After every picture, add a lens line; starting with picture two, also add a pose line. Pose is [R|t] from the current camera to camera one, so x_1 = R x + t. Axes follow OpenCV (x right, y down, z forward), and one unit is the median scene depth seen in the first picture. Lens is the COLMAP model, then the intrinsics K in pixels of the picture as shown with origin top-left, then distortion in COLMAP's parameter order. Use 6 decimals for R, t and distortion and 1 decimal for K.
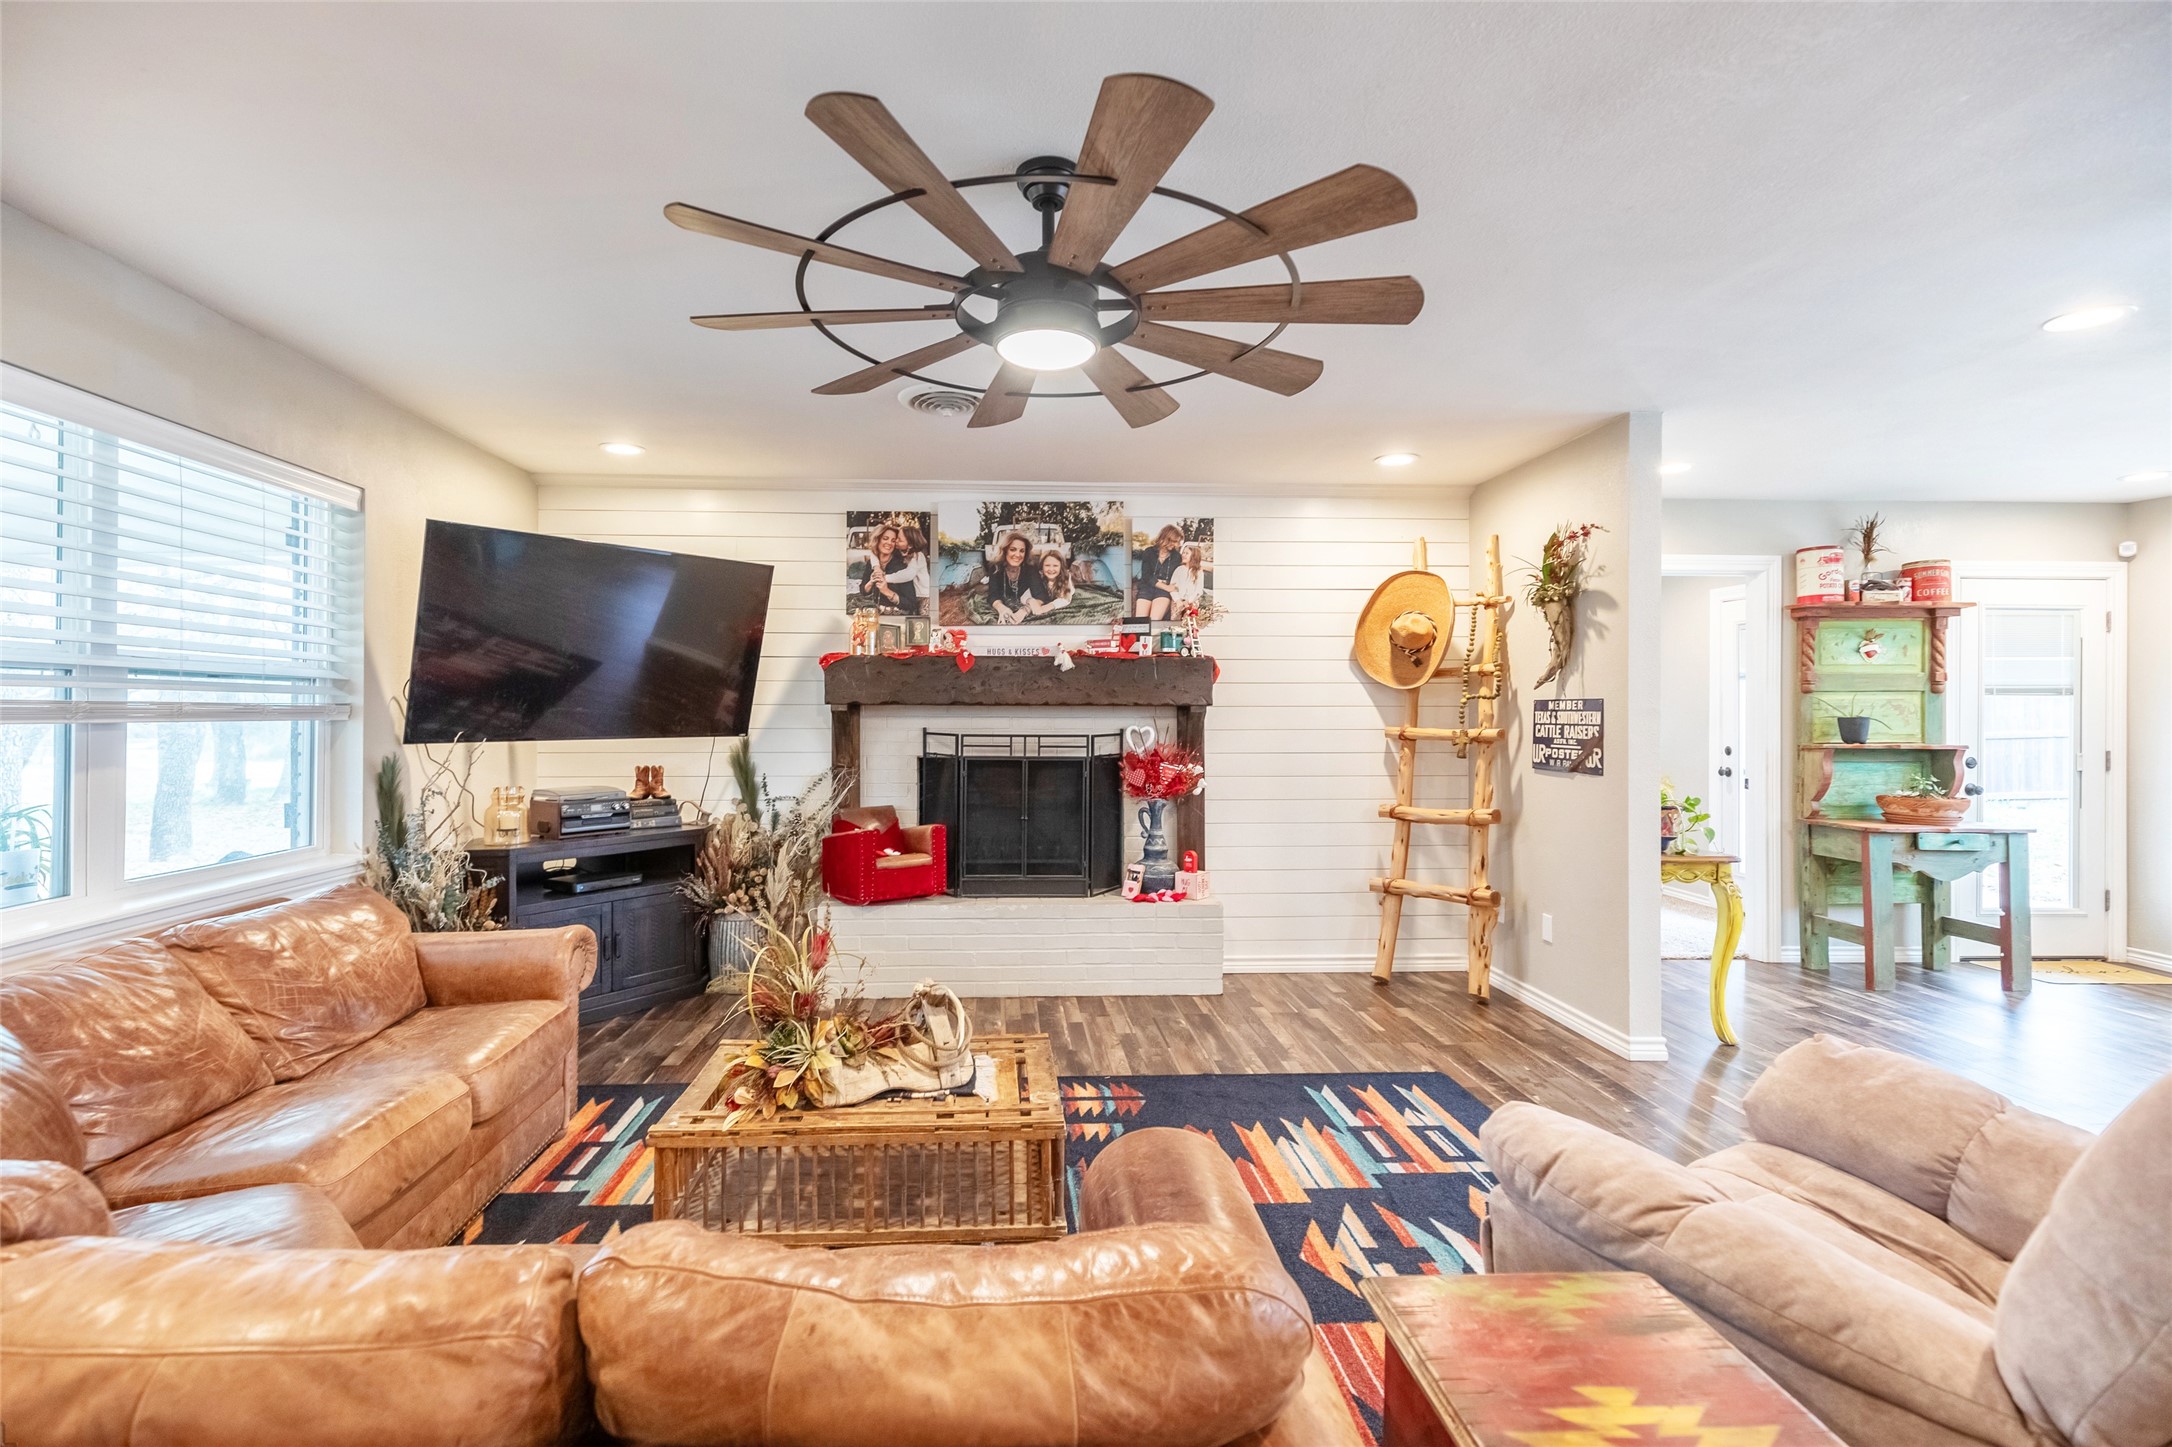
lens RADIAL K [[984.2, 0, 1037.1], [0, 984.2, 706.3], [0, 0, 1]] dist [0.008051, -0.001776]
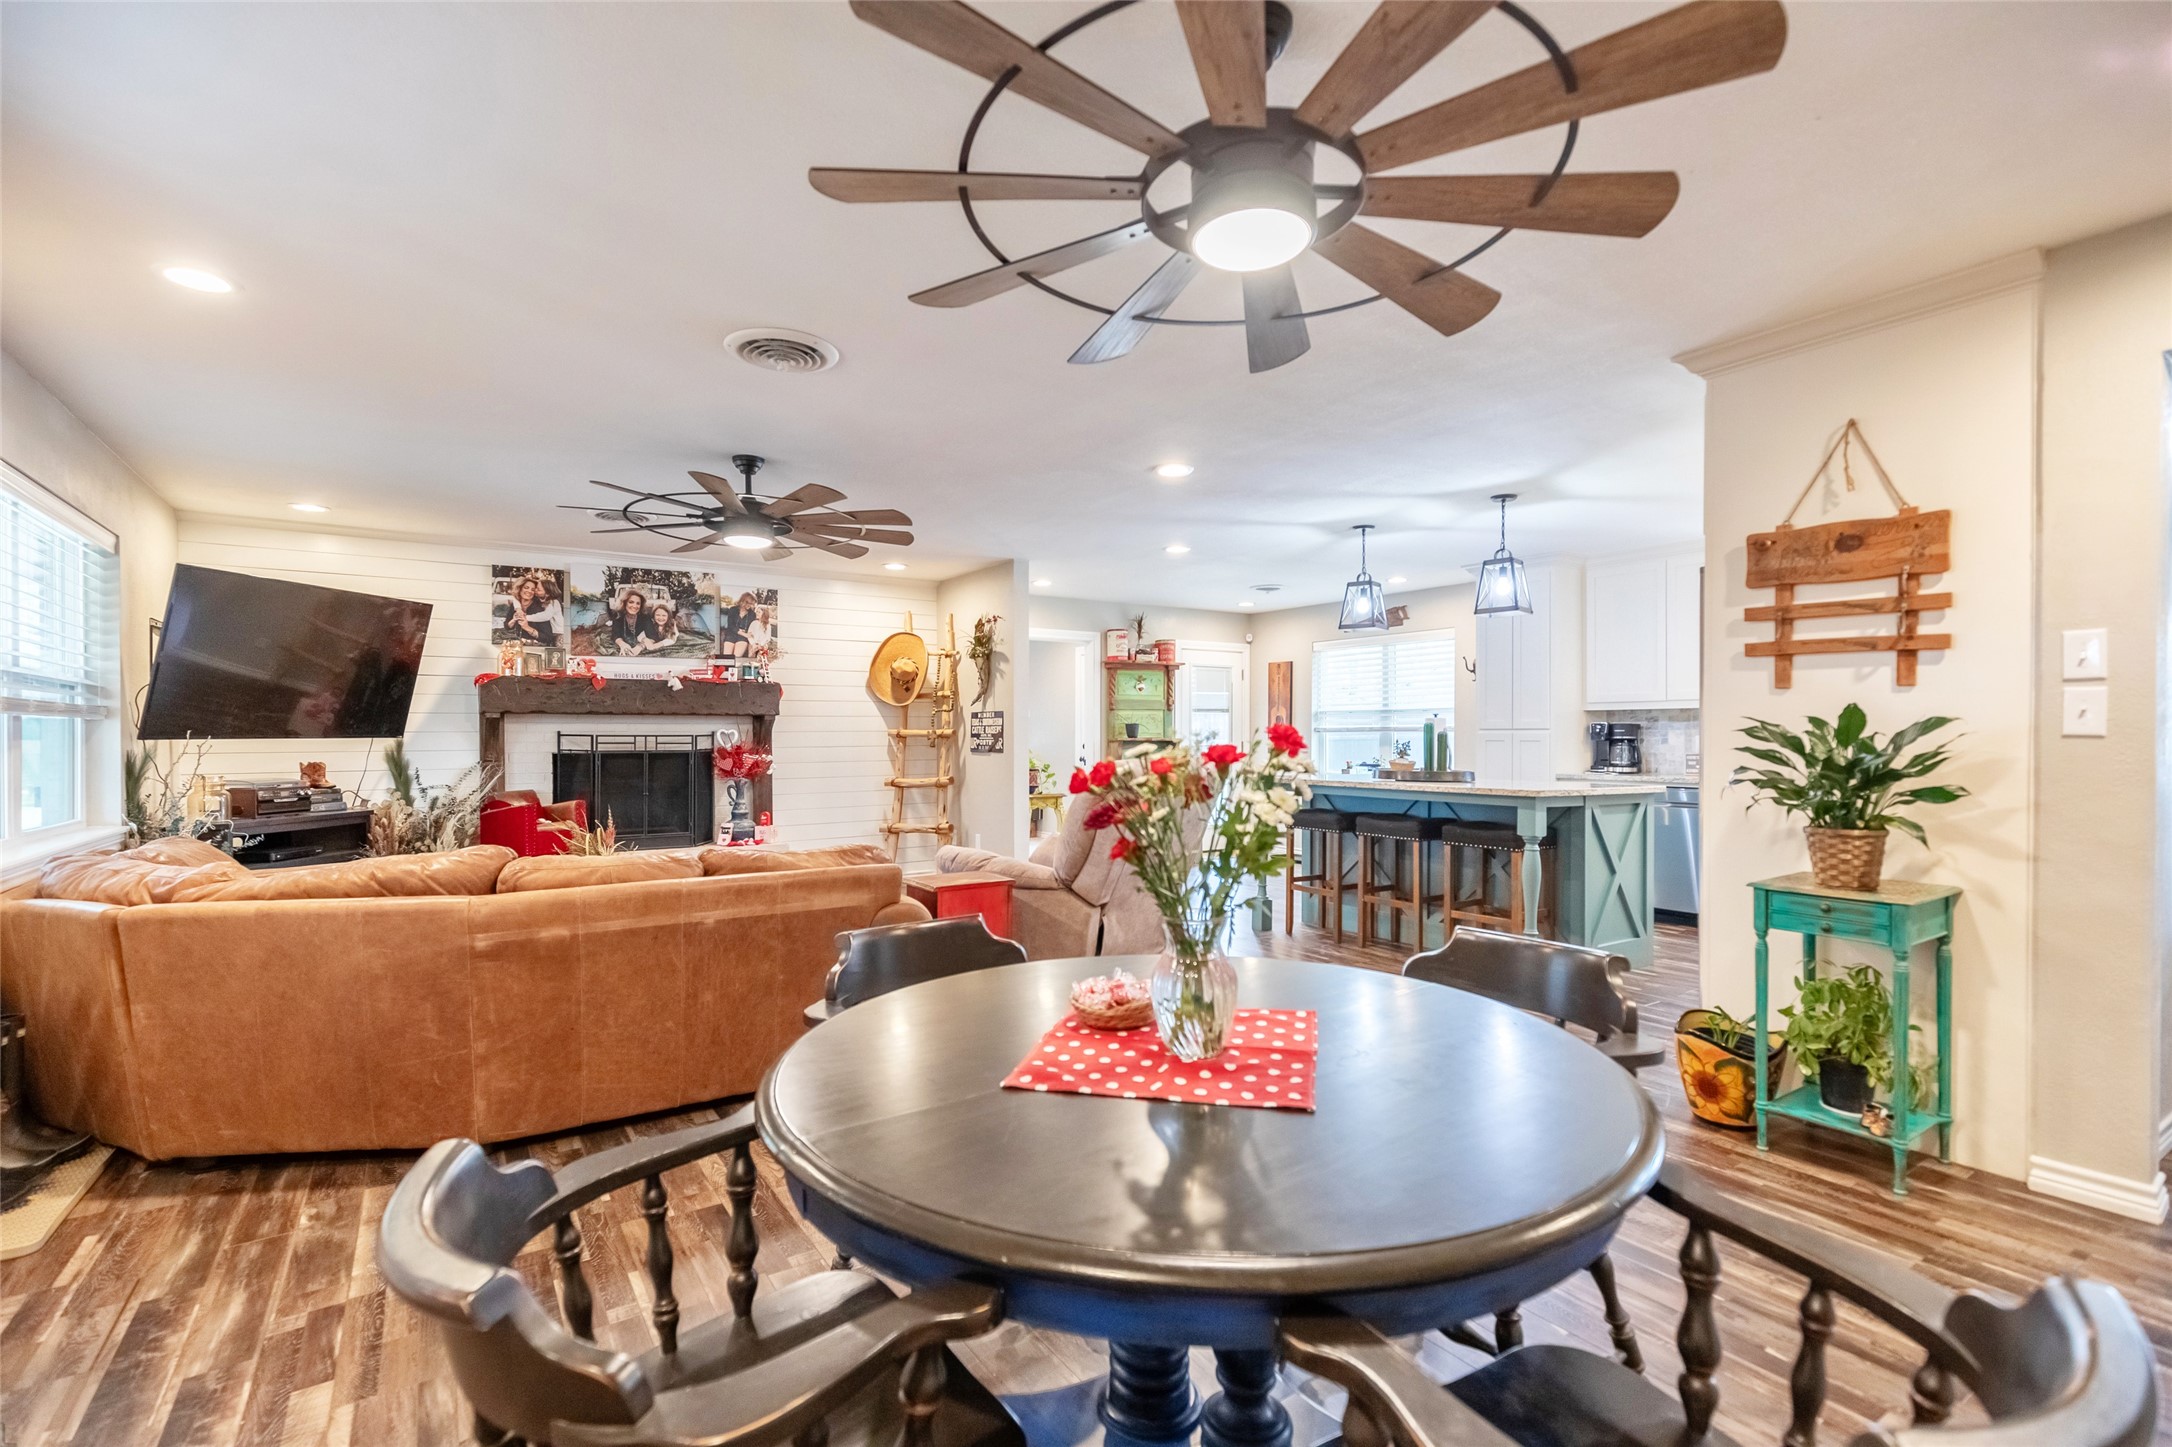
lens RADIAL K [[984.2, 0, 1074.9], [0, 984.2, 725.7], [0, 0, 1]] dist [0.008051, -0.001776]
pose [[0.856083, -0.000337, 0.516837, -0.210042], [0.002437, 0.999991, -0.003385, 0.021078], [-0.516832, 0.004157, 0.856077, -0.516762]]
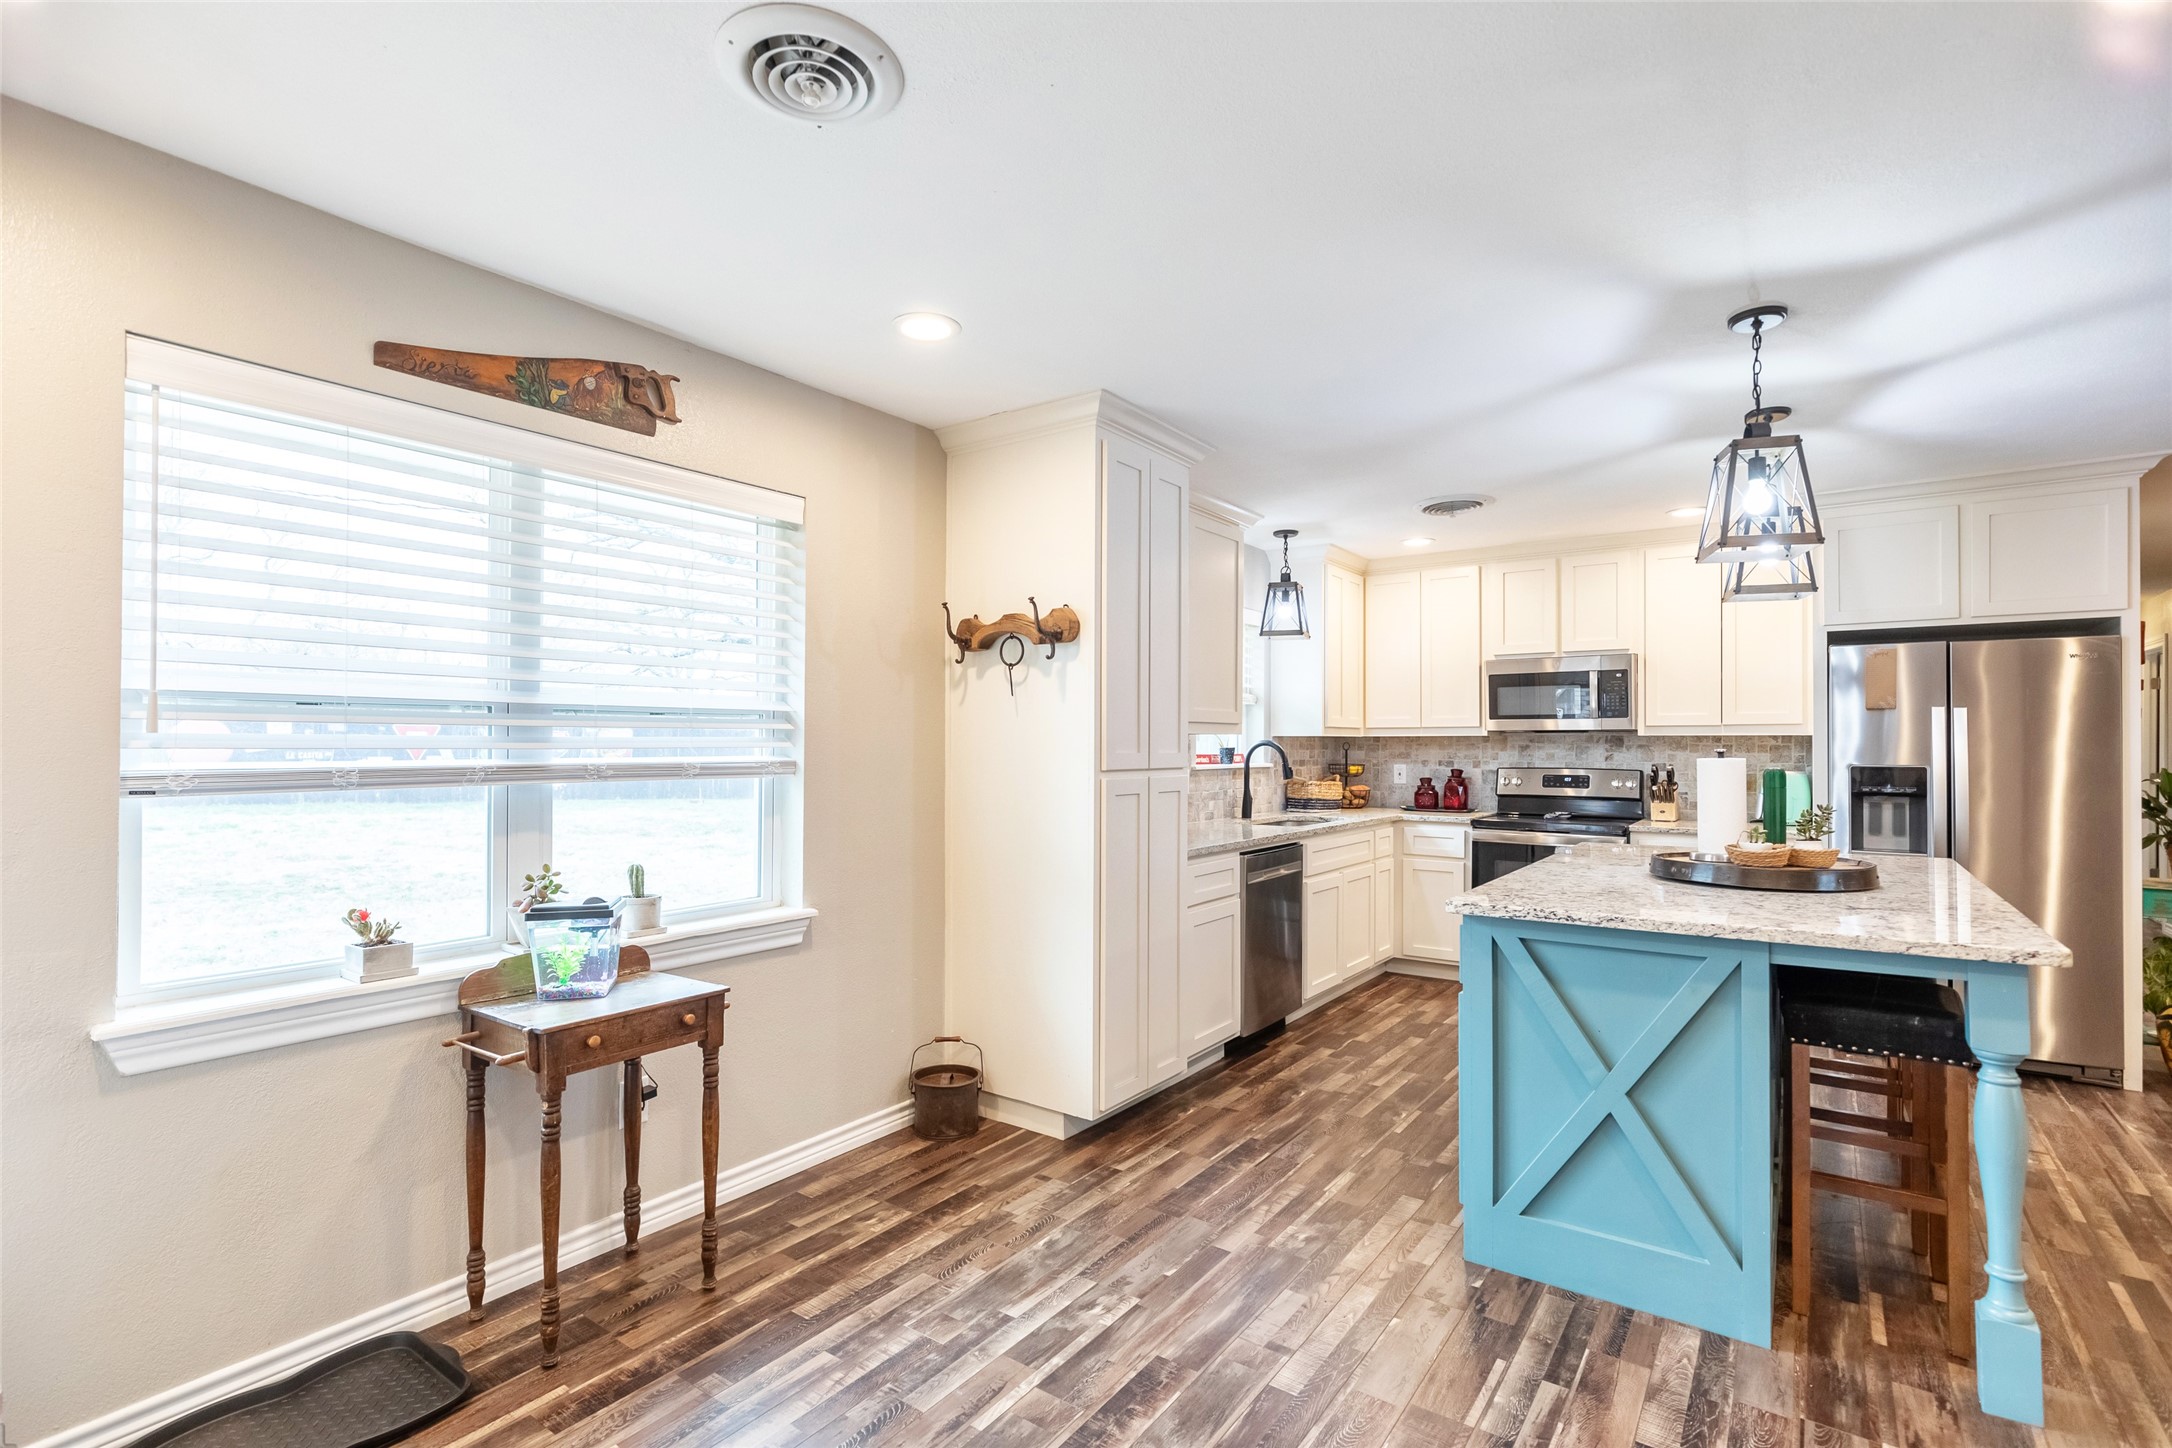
lens RADIAL K [[1006.8, 0, 1080.3], [0, 1006.8, 737.8], [0, 0, 1]] dist [-0.004080, 0.000040]
pose [[-0.787522, -0.007344, 0.616243, 0.673050], [-0.012196, 0.999919, -0.003669, 0.003170], [-0.616166, -0.010405, -0.787547, 0.980552]]
